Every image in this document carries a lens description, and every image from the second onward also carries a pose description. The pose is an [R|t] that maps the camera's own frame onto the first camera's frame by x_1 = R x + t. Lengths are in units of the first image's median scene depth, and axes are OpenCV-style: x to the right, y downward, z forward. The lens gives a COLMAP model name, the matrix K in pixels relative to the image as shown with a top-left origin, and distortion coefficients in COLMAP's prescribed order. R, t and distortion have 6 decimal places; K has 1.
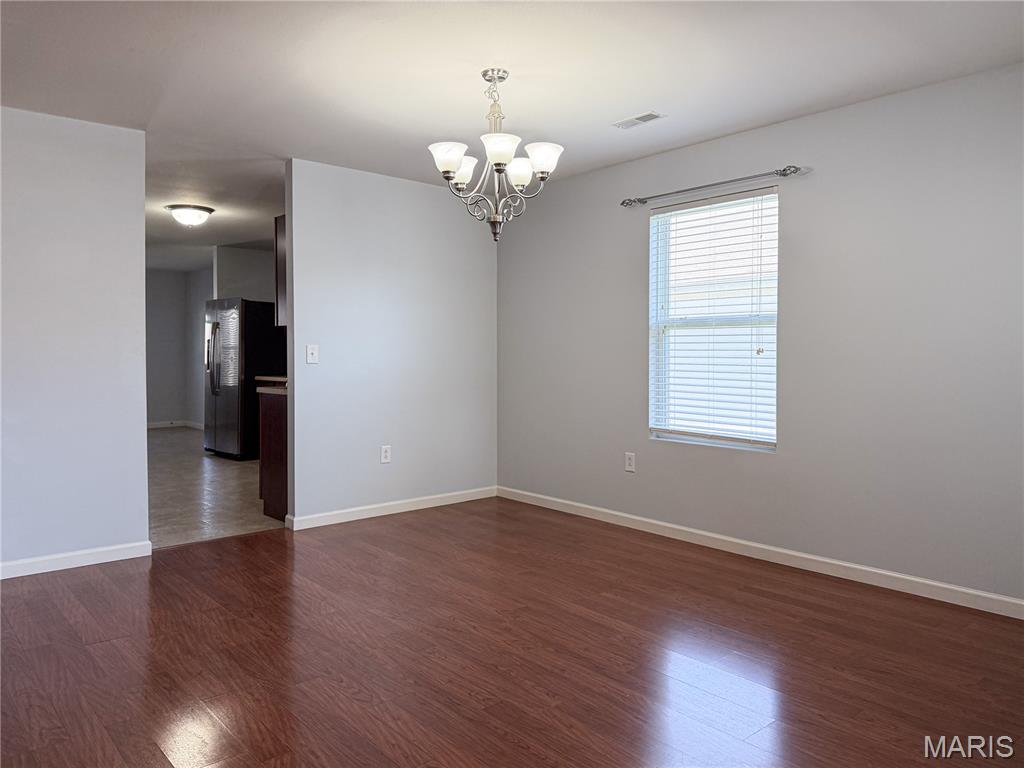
lens RADIAL K [[749.6, 0, 511.0], [0, 749.6, 364.6], [0, 0, 1]] dist [0.071544, -0.048152]
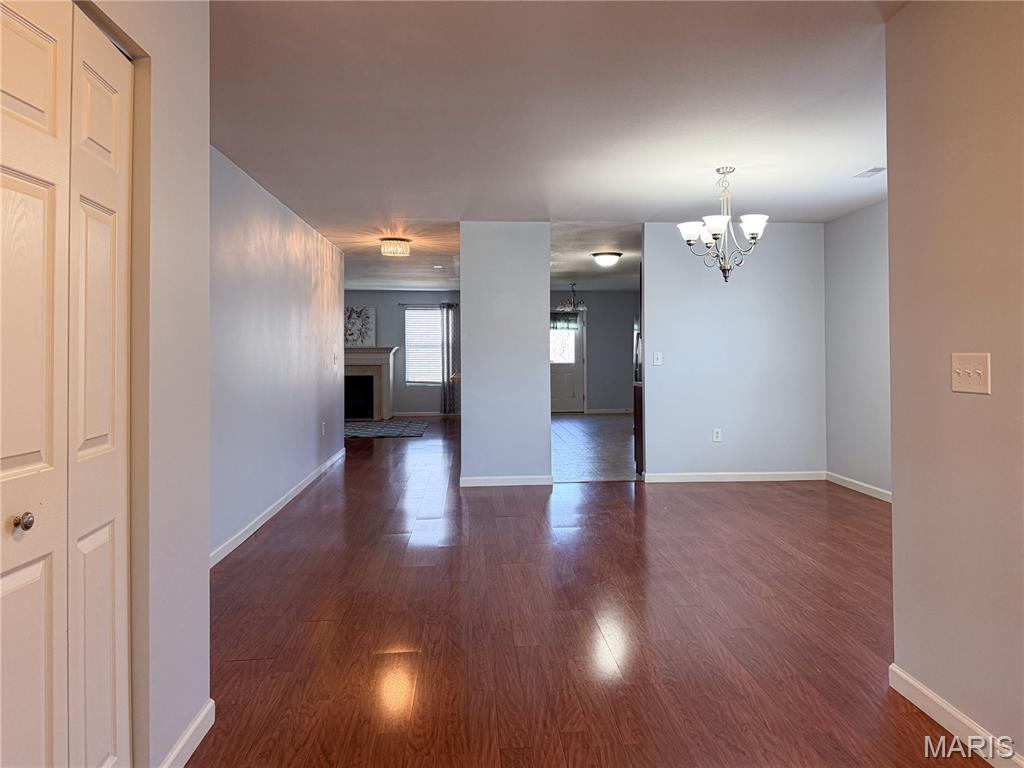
lens RADIAL K [[749.6, 0, 522.0], [0, 749.6, 373.3], [0, 0, 1]] dist [0.071544, -0.048152]
pose [[0.811249, 0.014181, -0.584528, 0.338358], [-0.010172, 0.999897, 0.010140, 0.001734], [0.584612, -0.002280, 0.811310, -0.277723]]
